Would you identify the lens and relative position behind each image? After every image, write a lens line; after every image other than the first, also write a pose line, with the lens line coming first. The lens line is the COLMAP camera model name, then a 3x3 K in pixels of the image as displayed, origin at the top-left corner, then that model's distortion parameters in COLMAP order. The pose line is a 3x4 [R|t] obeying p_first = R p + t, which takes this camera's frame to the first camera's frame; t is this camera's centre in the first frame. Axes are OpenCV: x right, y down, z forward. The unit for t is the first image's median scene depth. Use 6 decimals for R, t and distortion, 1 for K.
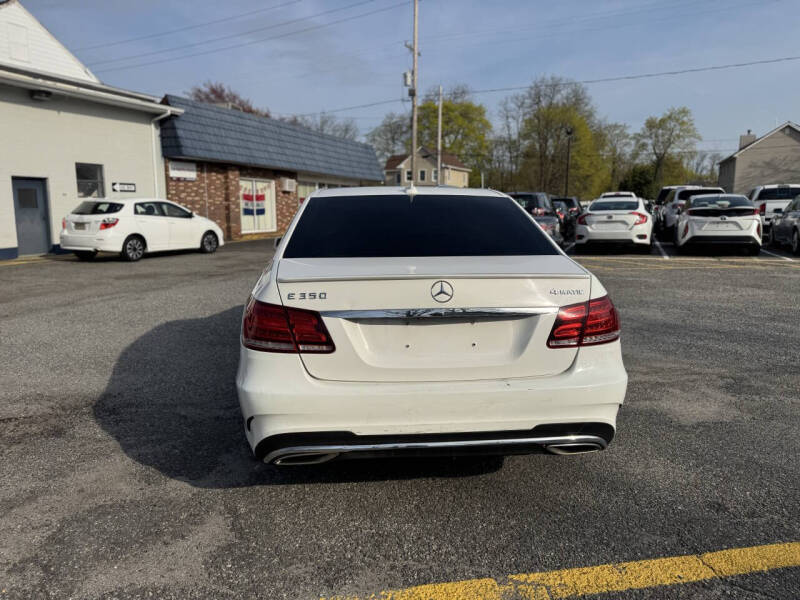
lens RADIAL K [[560.5, 0, 401.5], [0, 560.5, 298.5], [0, 0, 1]] dist [0.053384, -0.069560]
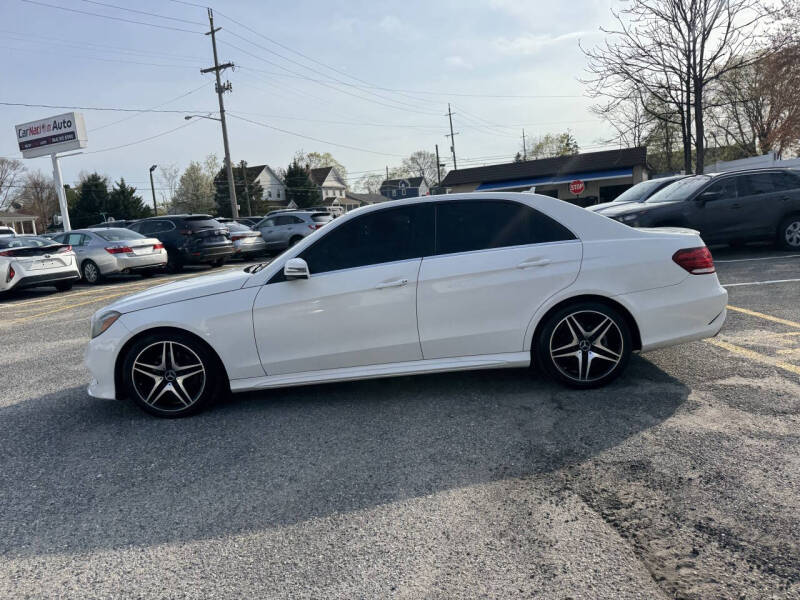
lens RADIAL K [[561.9, 0, 394.5], [0, 561.9, 294.6], [0, 0, 1]] dist [0.098674, -0.136801]
pose [[0.084178, -0.131405, 0.987748, -0.255398], [0.227581, 0.967602, 0.109330, -0.032430], [-0.970114, 0.215590, 0.111356, 0.213577]]
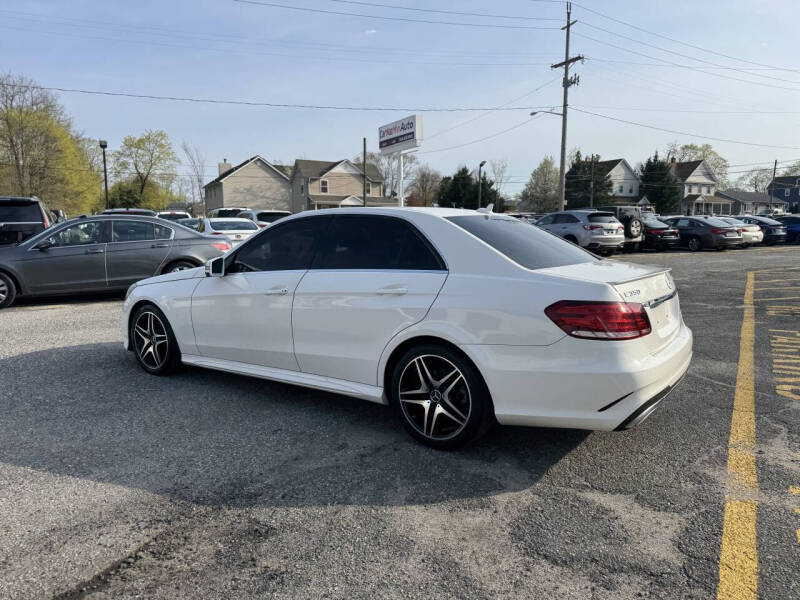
lens RADIAL K [[561.9, 0, 400.0], [0, 561.9, 300.0], [0, 0, 1]] dist [0.062402, -0.089021]
pose [[0.645221, -0.093970, 0.758195, -0.181139], [0.117420, 0.992813, 0.023125, -0.010109], [-0.754919, 0.074106, 0.651617, 0.063948]]
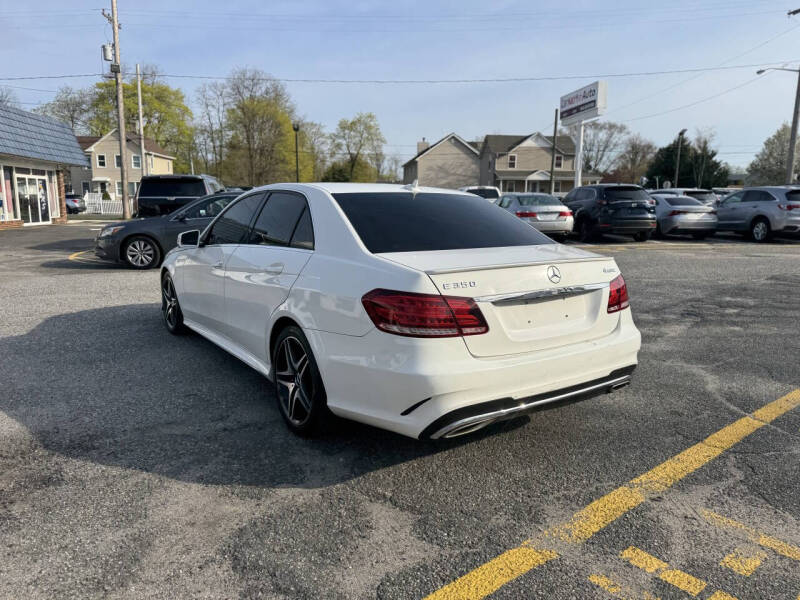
lens RADIAL K [[561.9, 0, 400.0], [0, 561.9, 300.0], [0, 0, 1]] dist [0.062402, -0.089021]
pose [[0.869882, -0.071818, 0.488003, -0.097468], [0.064979, 0.997406, 0.030959, -0.002000], [-0.488960, 0.004779, 0.872293, 0.009241]]
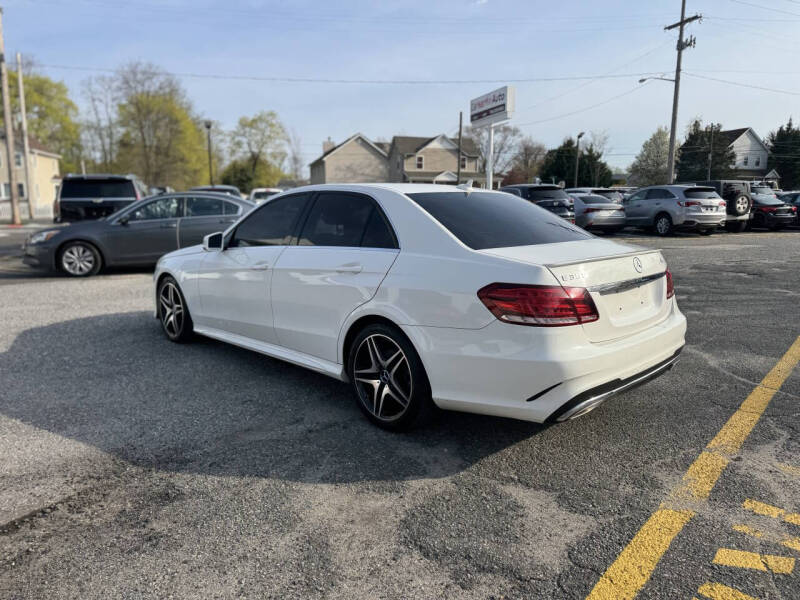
lens RADIAL K [[560.5, 0, 401.5], [0, 560.5, 298.5], [0, 0, 1]] dist [0.053384, -0.069560]
pose [[0.770508, -0.101995, 0.629218, -0.145770], [0.096105, 0.994420, 0.043508, -0.005865], [-0.630144, 0.026948, 0.776010, 0.034296]]
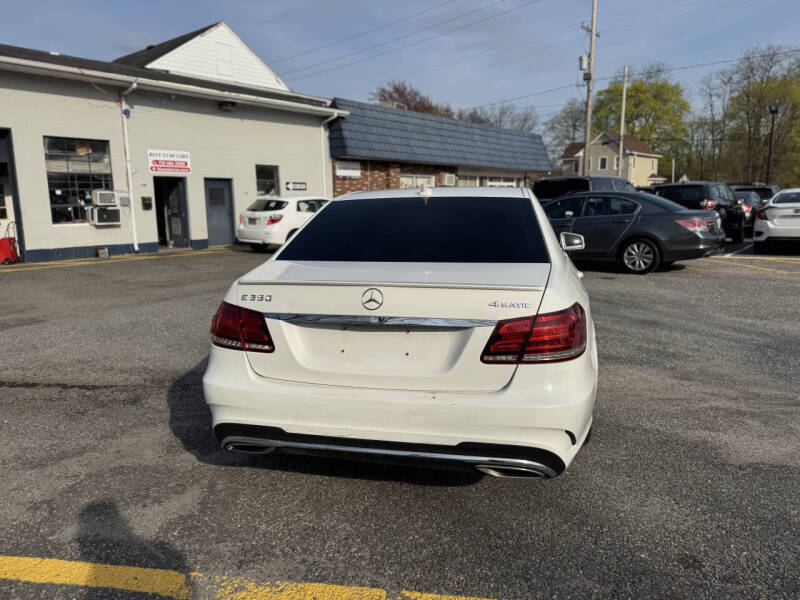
lens RADIAL K [[561.9, 0, 400.0], [0, 561.9, 300.0], [0, 0, 1]] dist [0.062402, -0.089021]
pose [[0.951066, 0.043532, -0.305905, 0.049793], [-0.038913, 0.999018, 0.021184, -0.003990], [0.306527, -0.008244, 0.951826, 0.006477]]
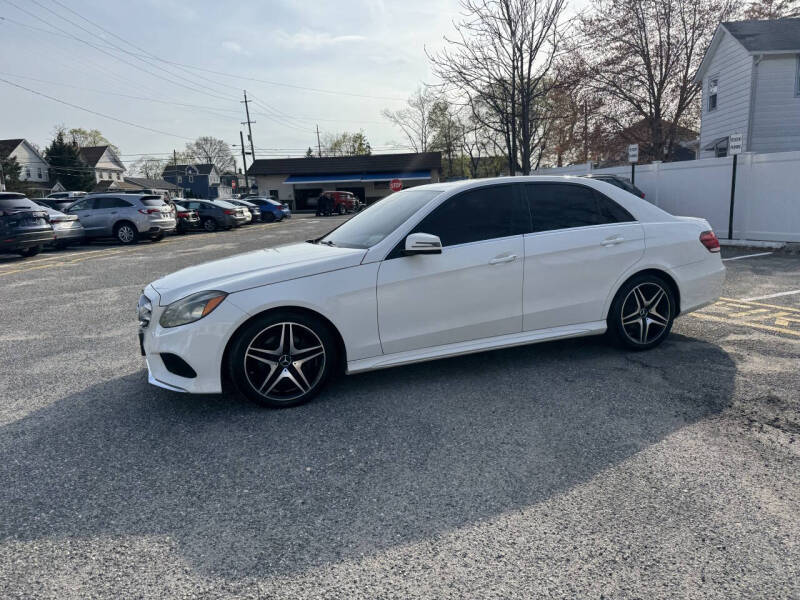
lens RADIAL K [[566.4, 0, 392.0], [0, 566.4, 298.9], [0, 0, 1]] dist [0.054082, -0.066921]
pose [[-0.283992, -0.145240, 0.947763, -0.245034], [0.187457, 0.960976, 0.203435, -0.051210], [-0.940324, 0.235438, -0.245683, 0.333449]]
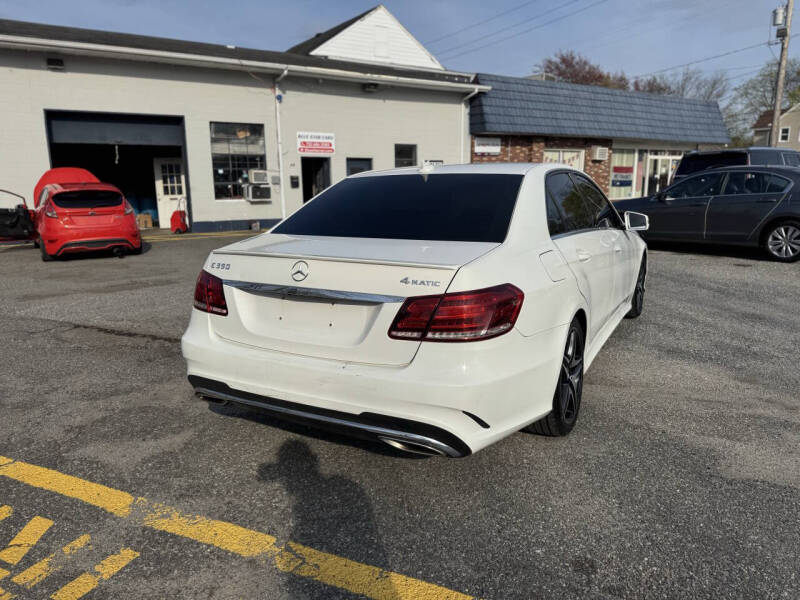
lens RADIAL K [[563.2, 0, 399.7], [0, 563.2, 294.6], [0, 0, 1]] dist [0.039783, -0.047064]
pose [[0.827077, 0.100501, -0.553030, 0.096218], [-0.076255, 0.994852, 0.066751, -0.006232], [0.556892, -0.013037, 0.830483, 0.025026]]
